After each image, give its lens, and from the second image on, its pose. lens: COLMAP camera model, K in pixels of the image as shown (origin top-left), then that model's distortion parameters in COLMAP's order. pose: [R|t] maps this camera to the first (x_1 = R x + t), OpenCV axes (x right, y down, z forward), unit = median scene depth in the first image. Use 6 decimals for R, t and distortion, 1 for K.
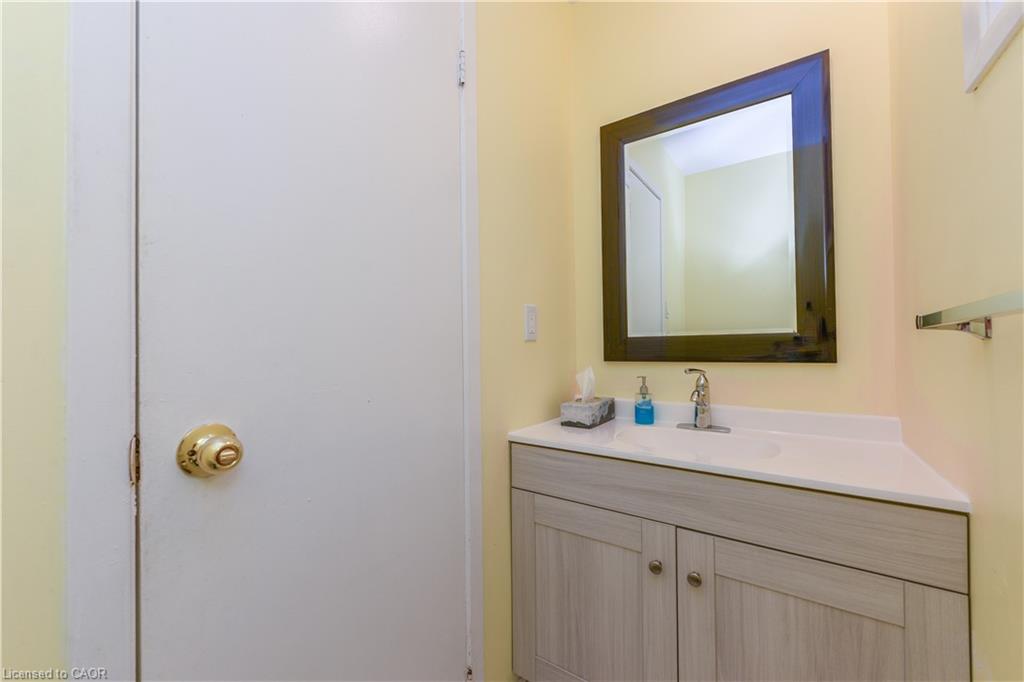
lens RADIAL K [[398.1, 0, 516.2], [0, 398.1, 342.5], [0, 0, 1]] dist [0.005799, -0.001437]
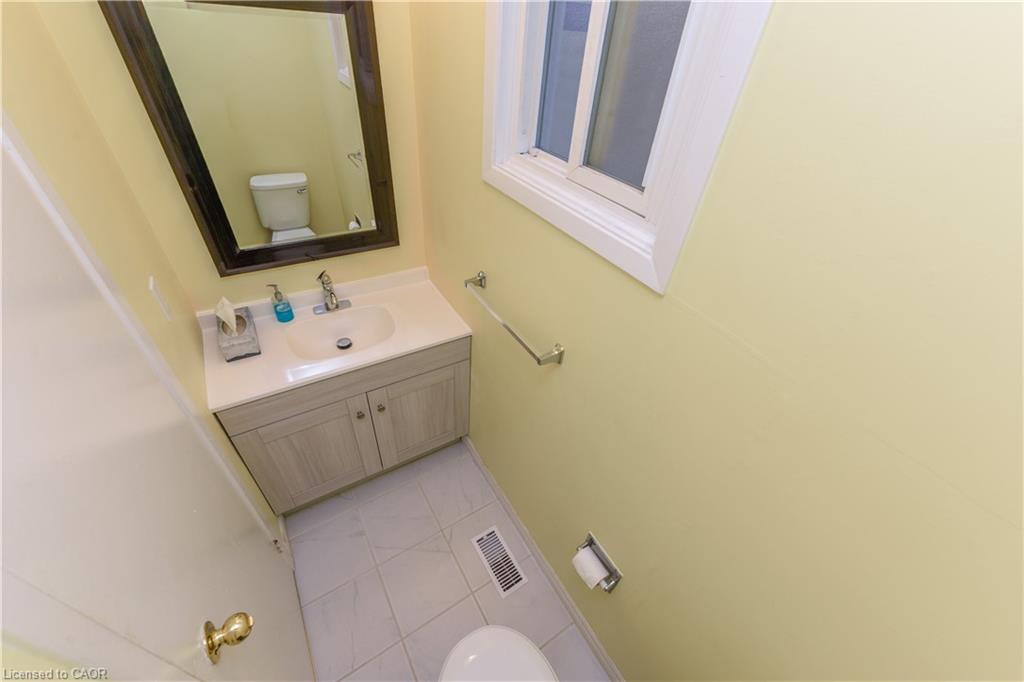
lens RADIAL K [[398.1, 0, 512.3], [0, 398.1, 344.0], [0, 0, 1]] dist [0.005799, -0.001437]
pose [[0.408720, -0.544552, 0.732401, -0.370131], [-0.097772, 0.771747, 0.628368, -0.642350], [-0.907407, -0.328435, 0.262187, 0.038198]]
